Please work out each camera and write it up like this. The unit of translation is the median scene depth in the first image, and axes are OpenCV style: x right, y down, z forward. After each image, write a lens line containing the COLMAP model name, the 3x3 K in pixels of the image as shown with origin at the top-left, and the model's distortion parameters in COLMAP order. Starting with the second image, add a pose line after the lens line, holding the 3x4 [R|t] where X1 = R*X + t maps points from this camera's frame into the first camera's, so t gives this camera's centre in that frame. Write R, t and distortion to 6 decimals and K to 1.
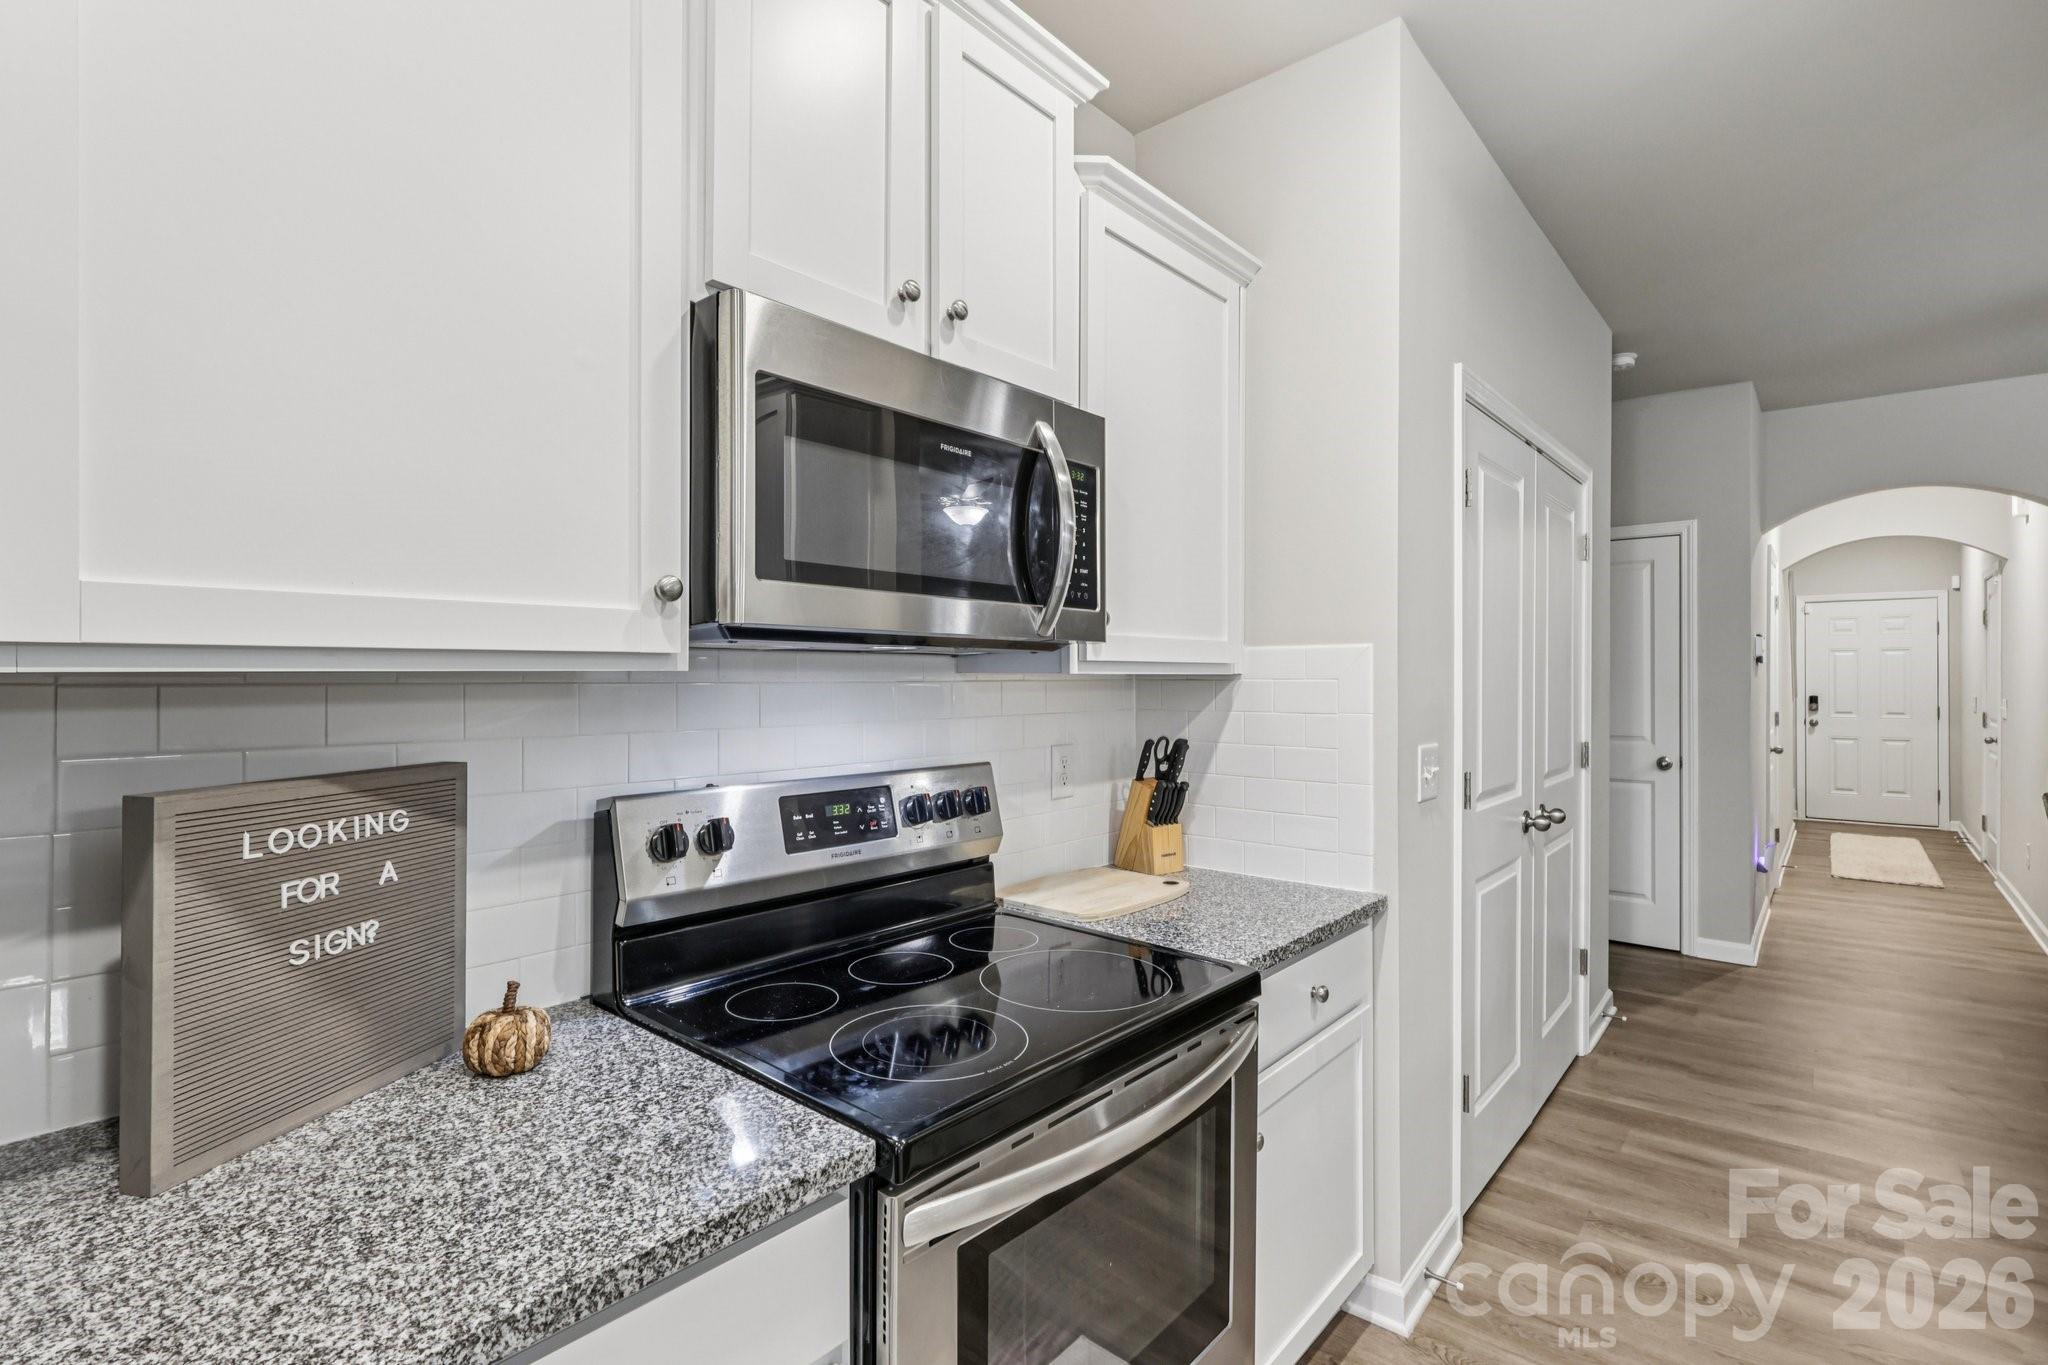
lens RADIAL K [[958.5, 0, 1024.8], [0, 958.5, 677.7], [0, 0, 1]] dist [-0.002808, 0.000465]
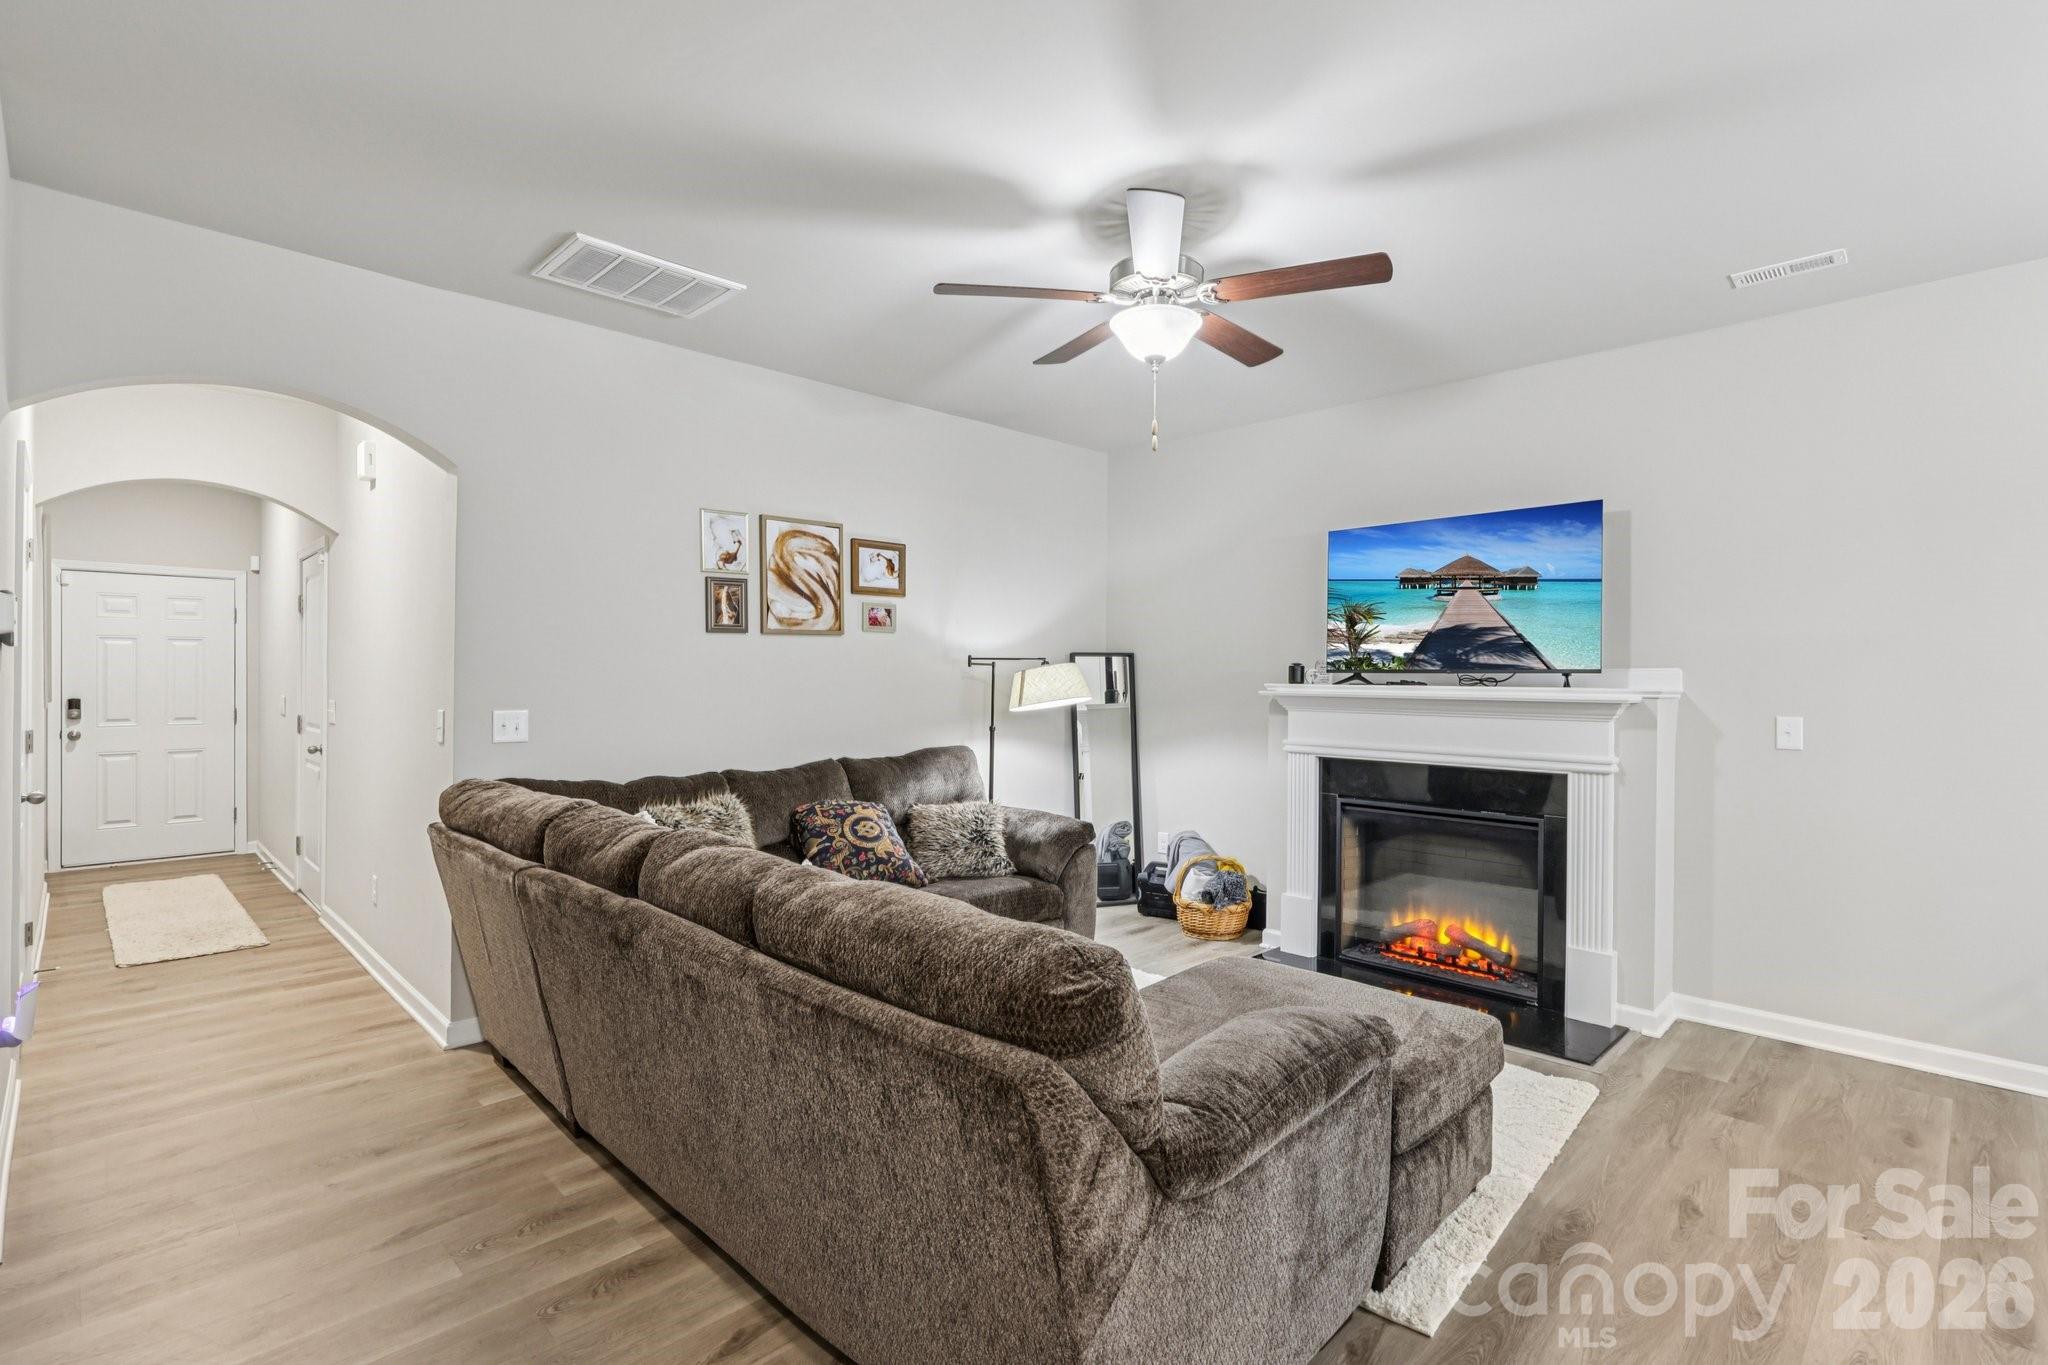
lens RADIAL K [[958.5, 0, 1024.8], [0, 958.5, 677.7], [0, 0, 1]] dist [-0.002808, 0.000465]
pose [[0.084046, 0.000986, 0.996461, 0.918598], [-0.004480, 0.999990, -0.000611, 0.001862], [-0.996452, -0.004413, 0.084050, 1.250122]]
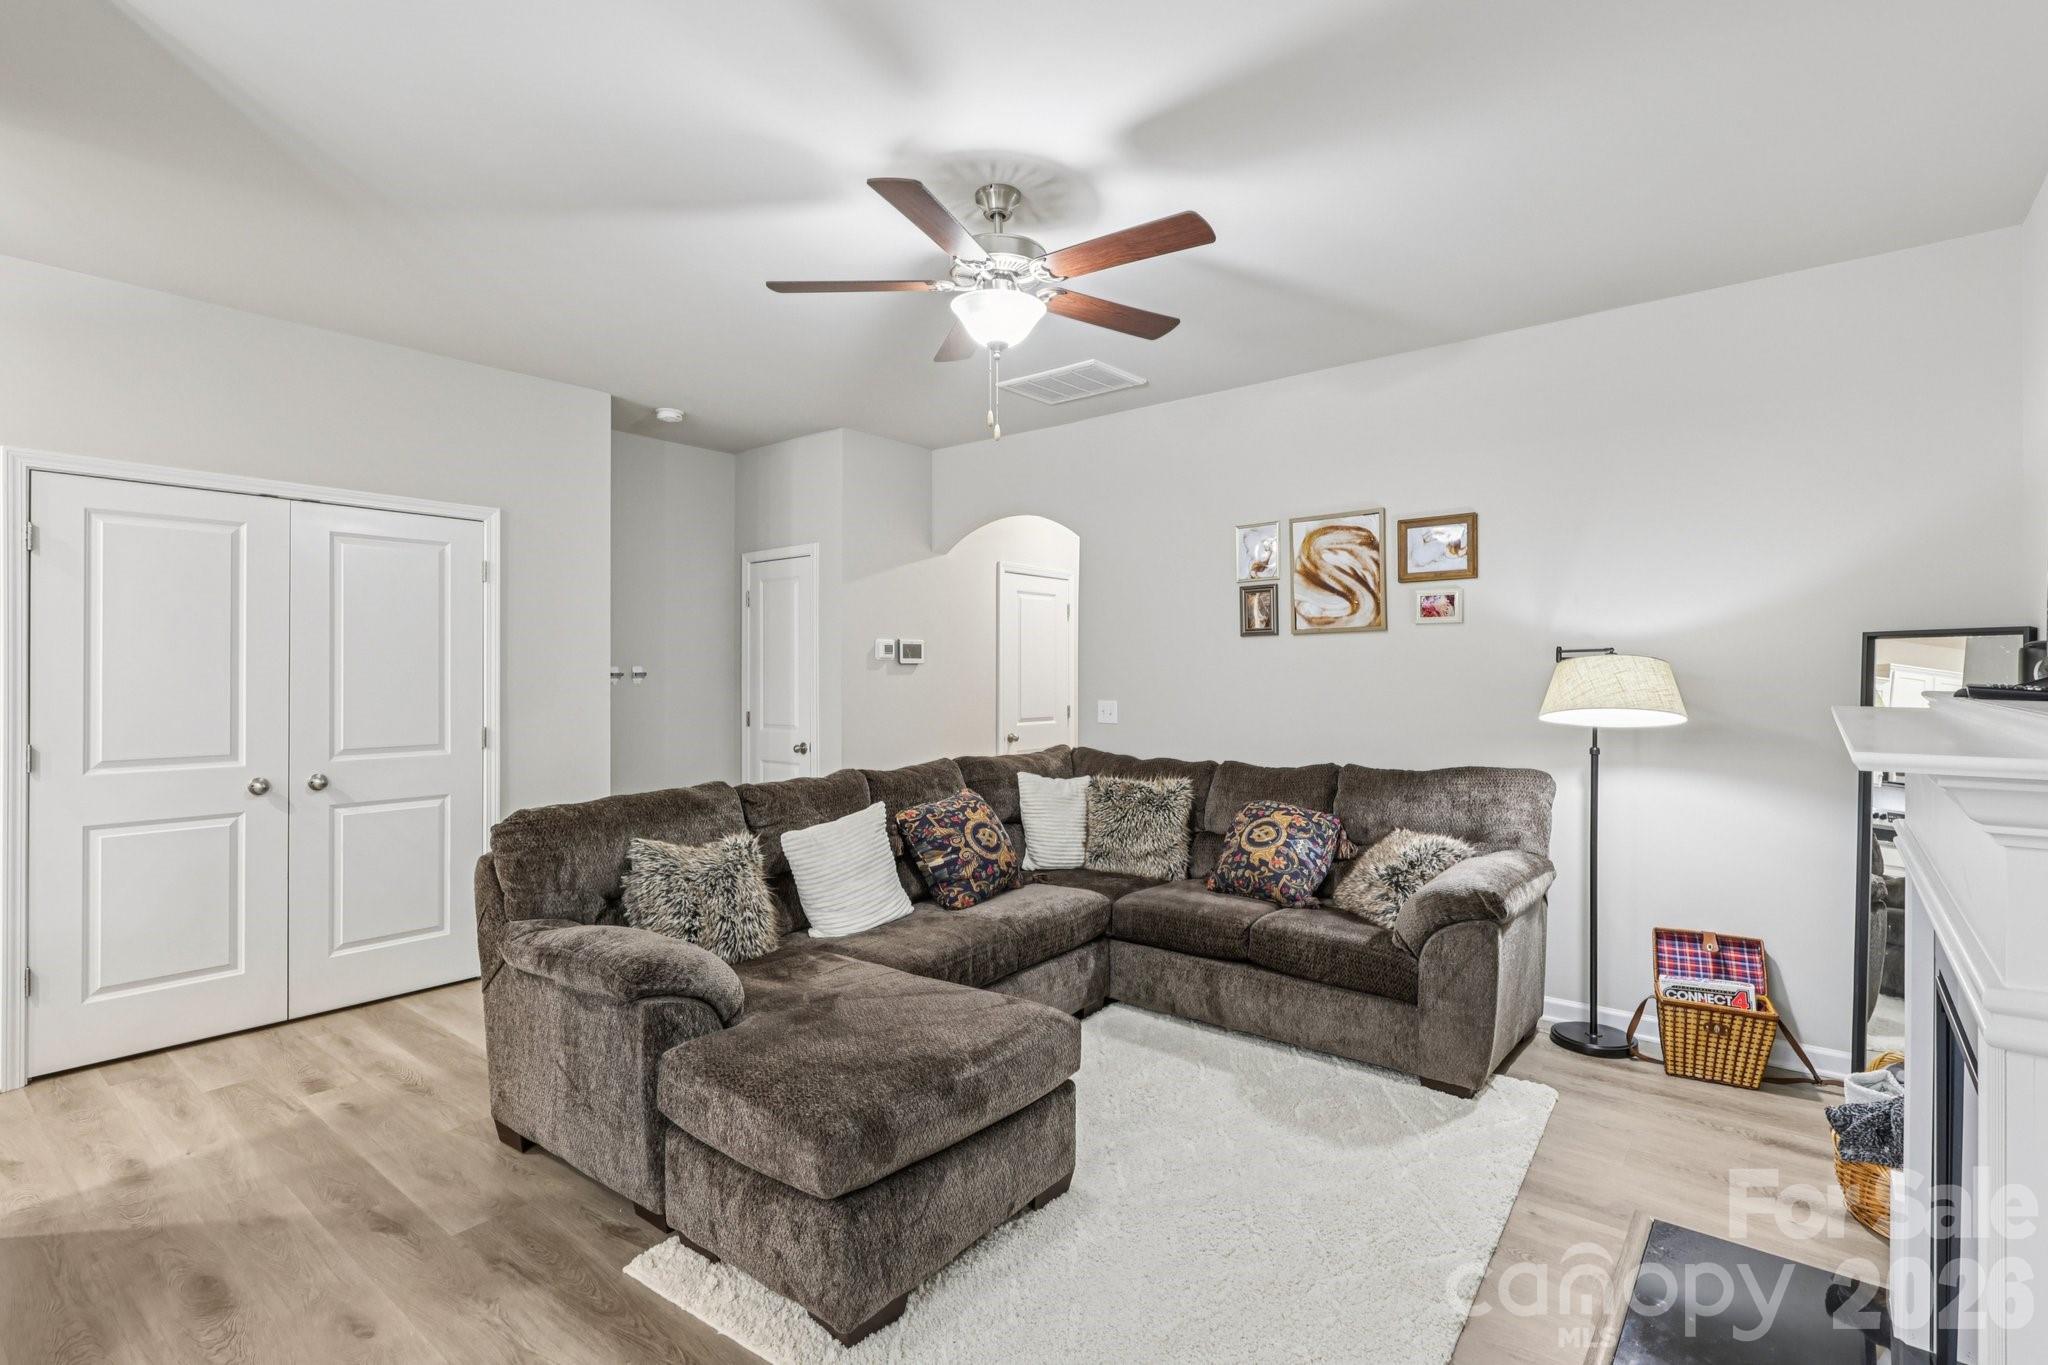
lens RADIAL K [[963.8, 0, 1028.4], [0, 963.8, 671.1], [0, 0, 1]] dist [-0.003761, 0.000953]
pose [[0.999676, 0.001992, 0.025364, 2.765833], [-0.001930, 0.999995, -0.002499, -0.007691], [-0.025368, 0.002449, 0.999675, -0.599438]]
